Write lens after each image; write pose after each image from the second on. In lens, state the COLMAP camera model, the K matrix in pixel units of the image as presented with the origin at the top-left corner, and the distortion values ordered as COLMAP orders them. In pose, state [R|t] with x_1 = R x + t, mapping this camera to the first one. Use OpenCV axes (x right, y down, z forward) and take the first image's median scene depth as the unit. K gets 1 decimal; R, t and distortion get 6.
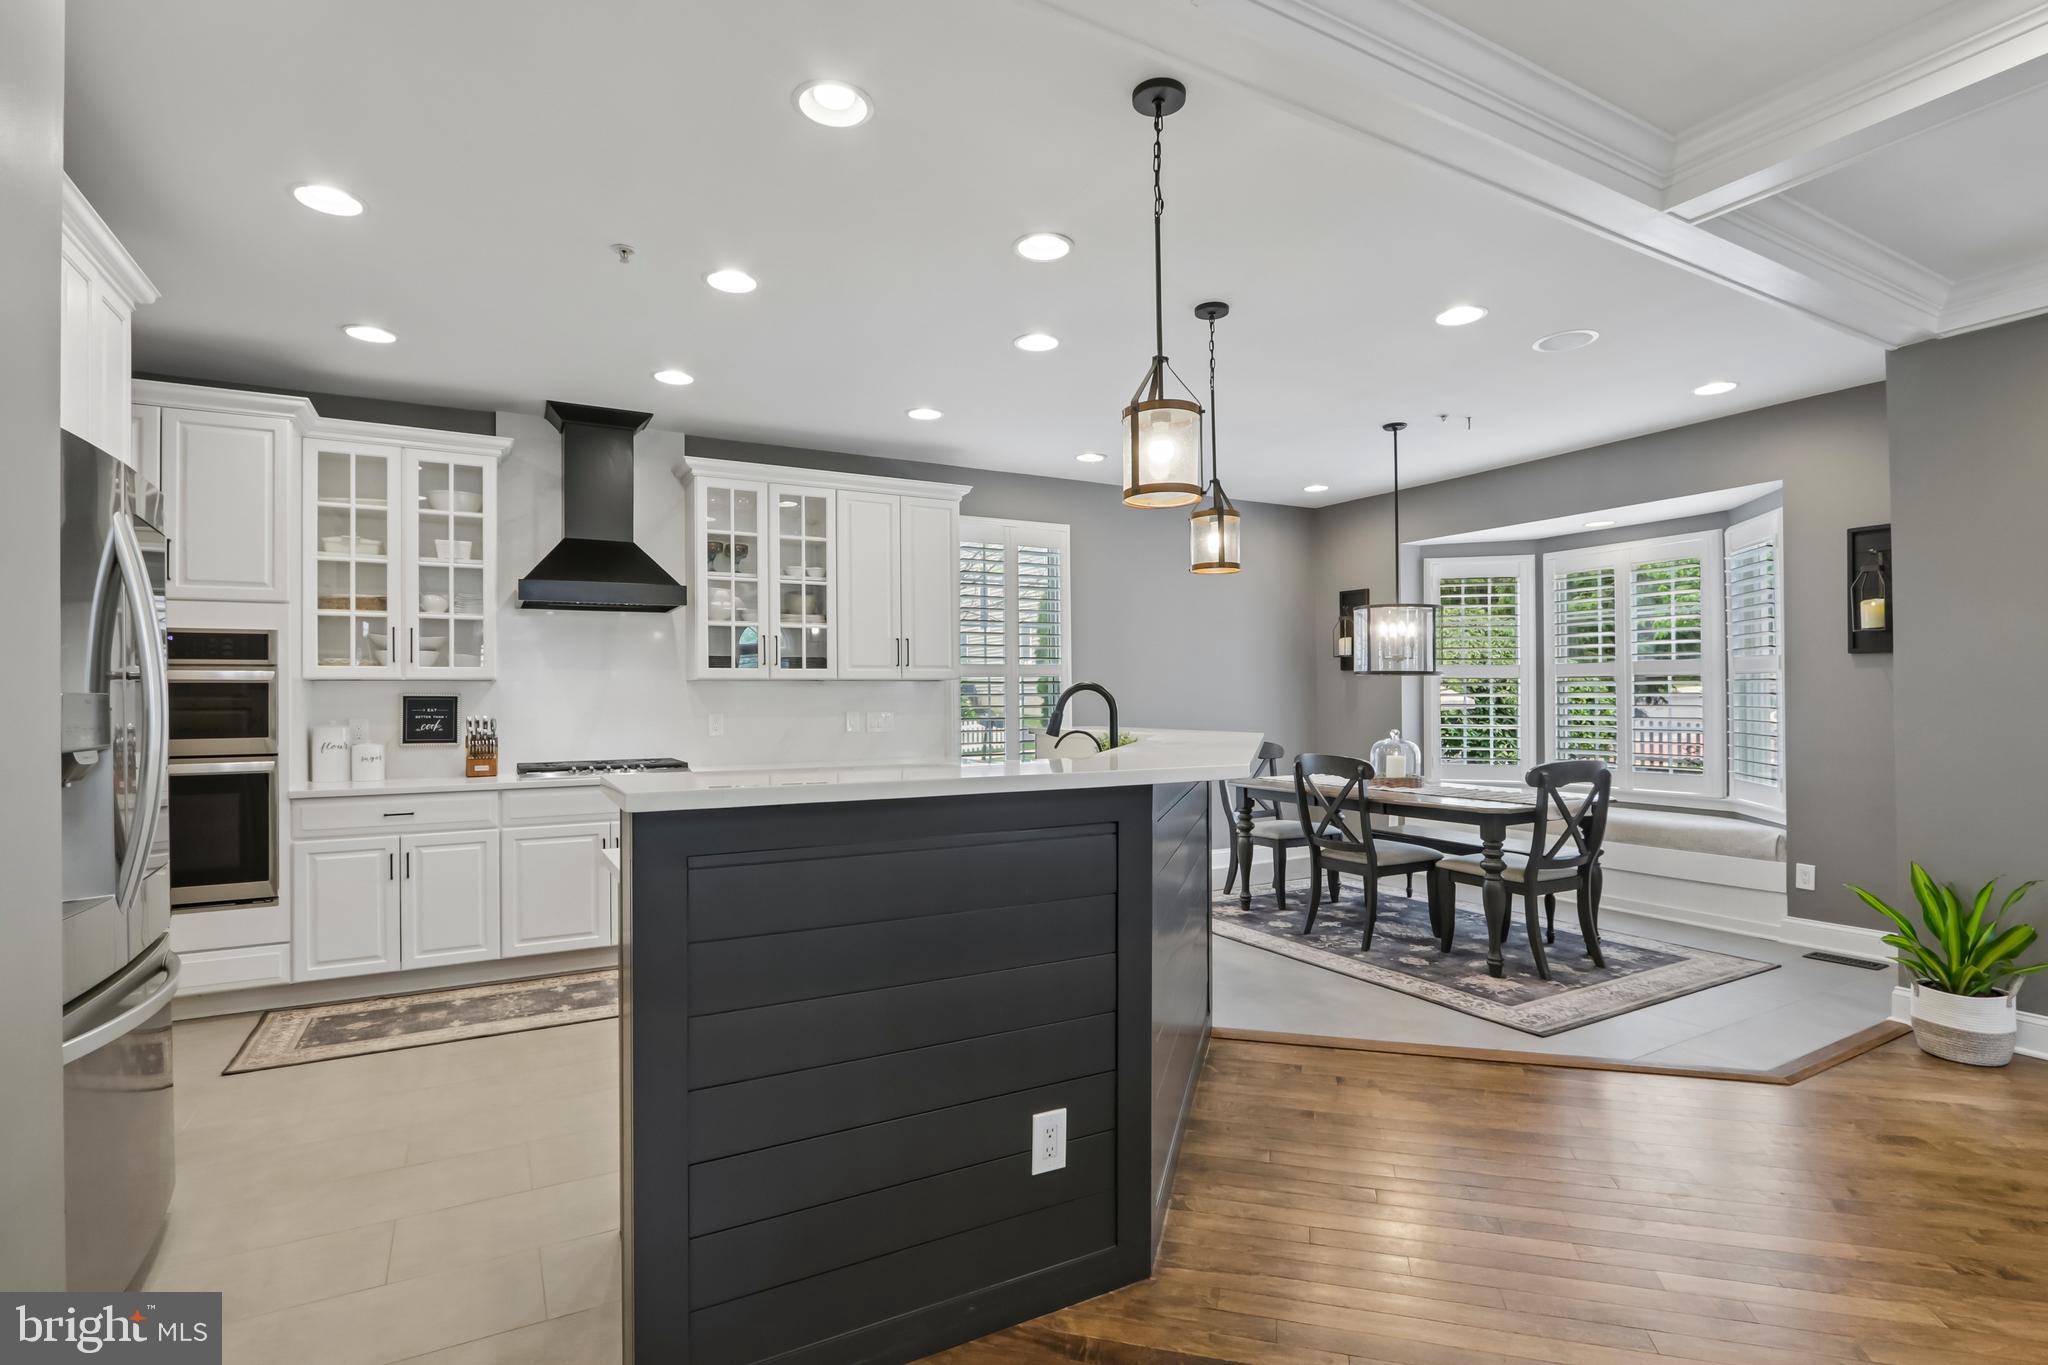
lens RADIAL K [[972.1, 0, 1016.7], [0, 972.1, 689.9], [0, 0, 1]] dist [-0.016467, 0.000340]
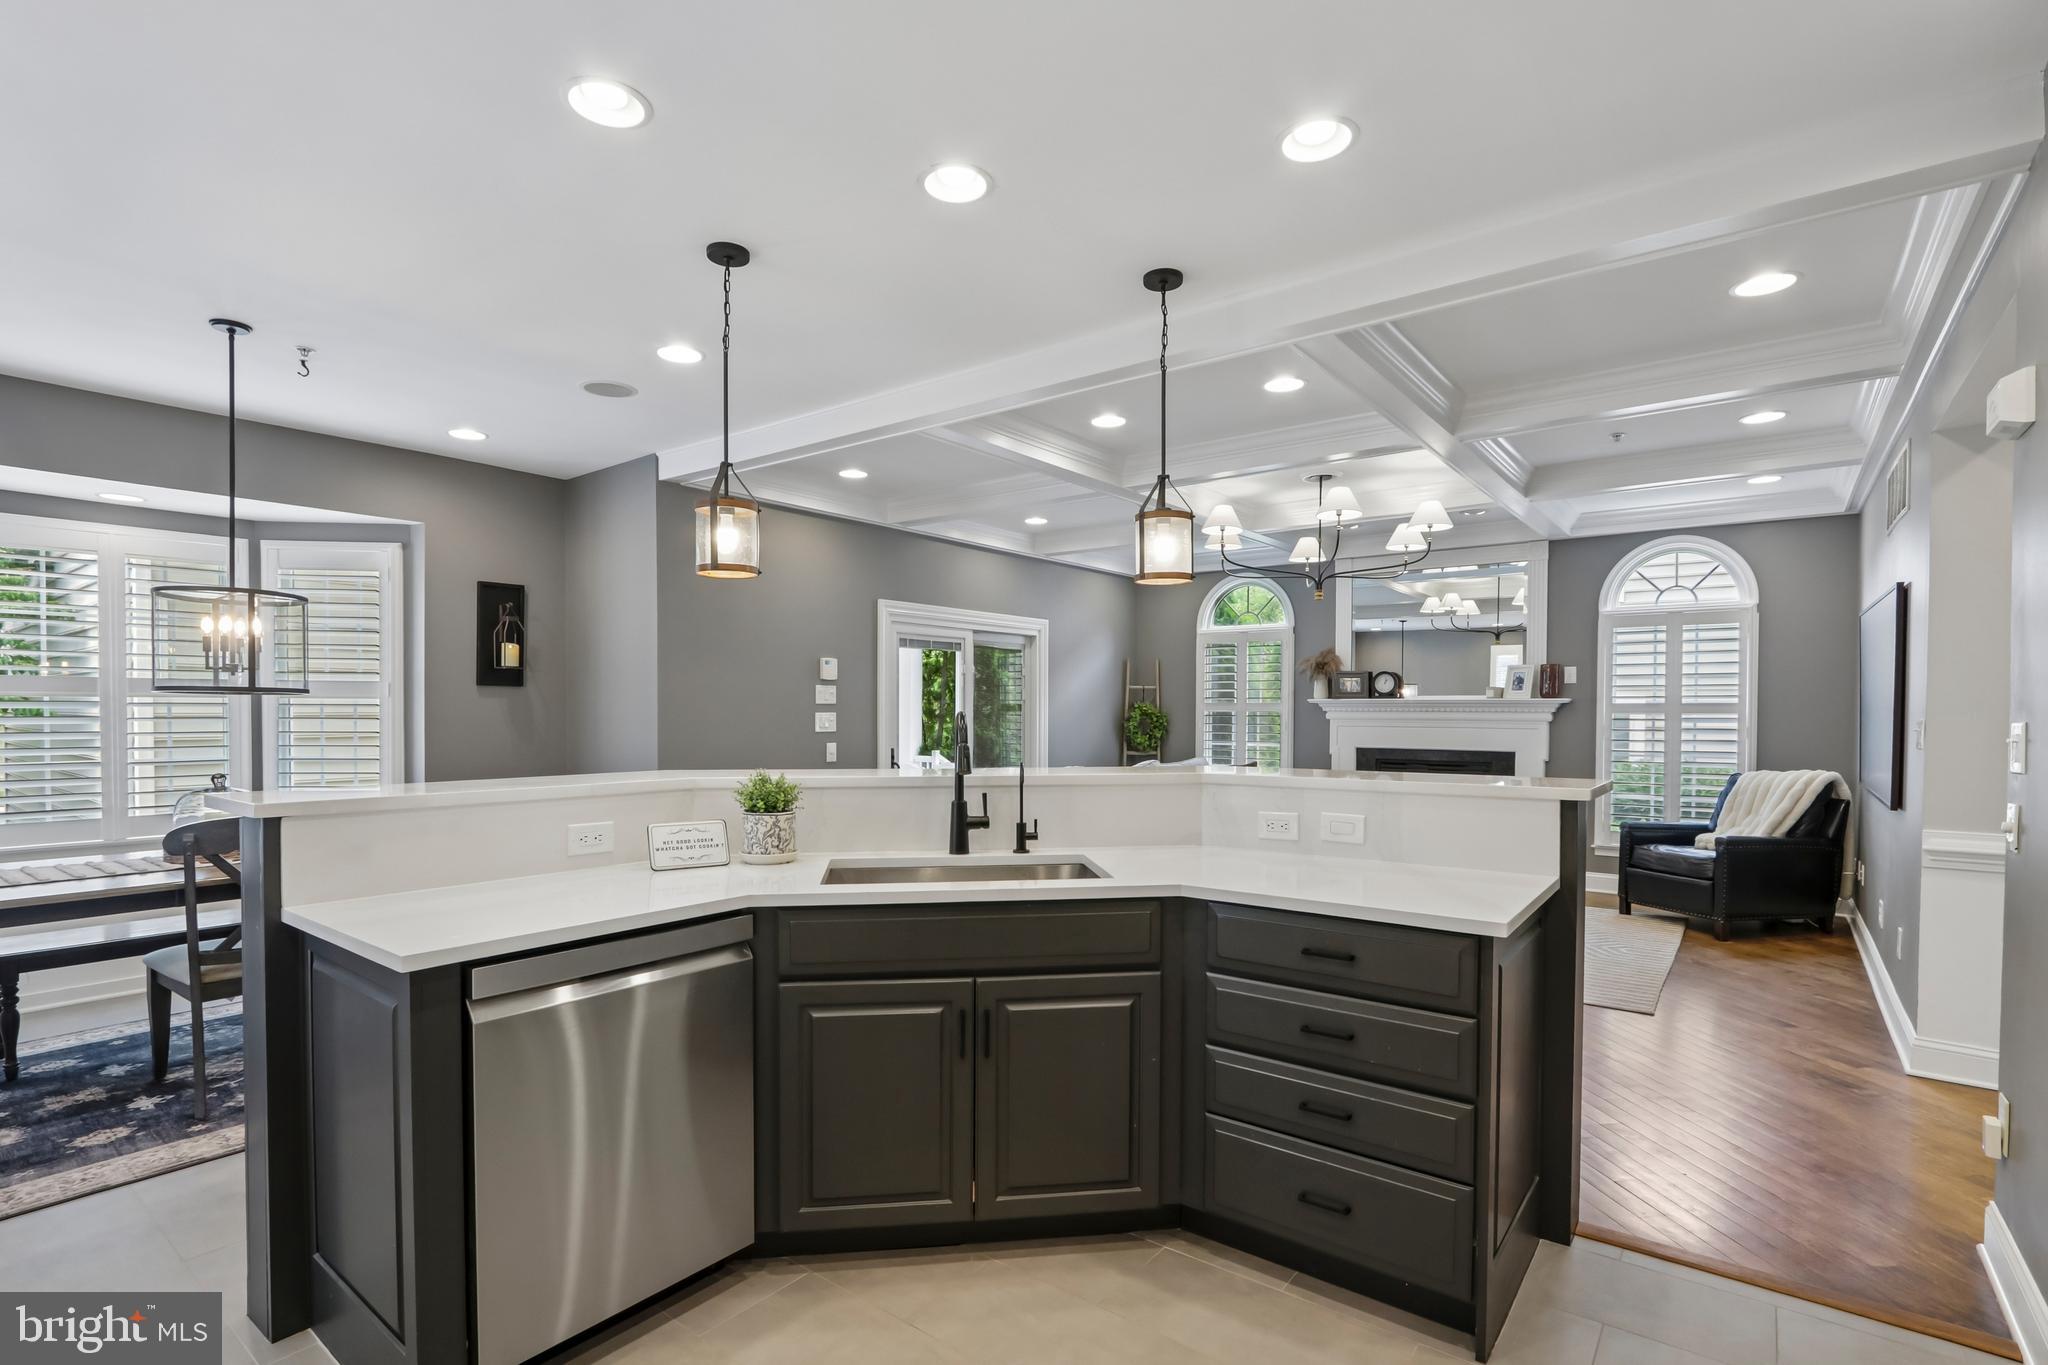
lens RADIAL K [[967.4, 0, 1022.1], [0, 967.4, 726.8], [0, 0, 1]] dist [-0.018779, 0.005521]
pose [[-0.393859, -0.011240, 0.919102, -0.470777], [-0.006437, 0.999934, 0.009470, -0.001659], [-0.919148, -0.002186, -0.393906, 0.791631]]
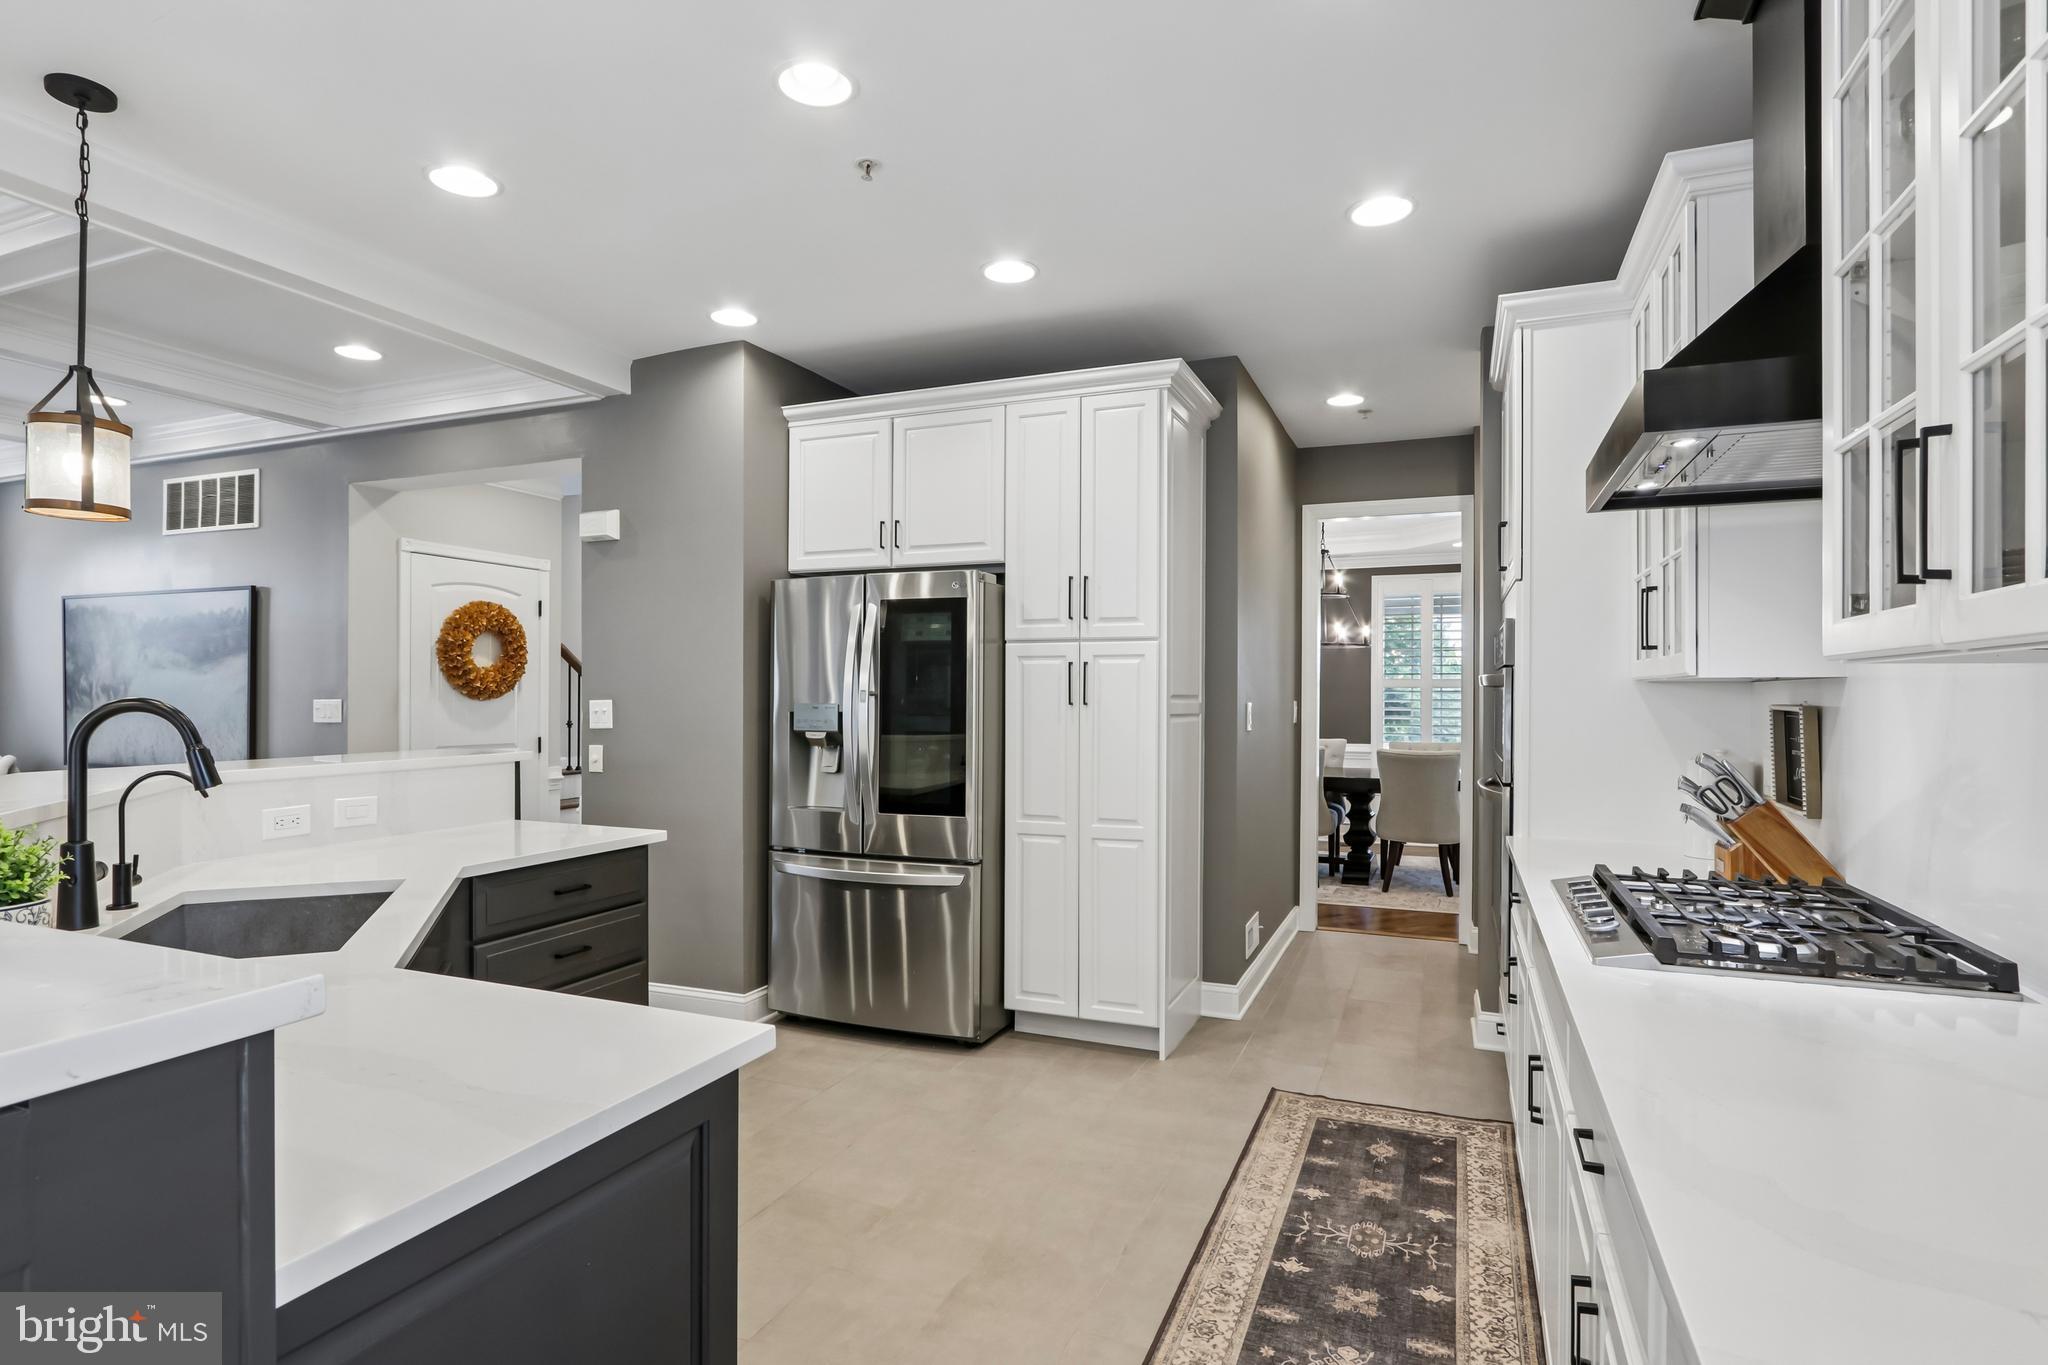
lens RADIAL K [[1042.2, 0, 1021.5], [0, 1042.2, 693.9], [0, 0, 1]] dist [-0.017057, 0.000379]
pose [[-0.783494, 0.003921, -0.621386, 0.023417], [0.007064, 0.999972, -0.002597, -0.003152], [0.621359, -0.006425, -0.783500, 1.102526]]
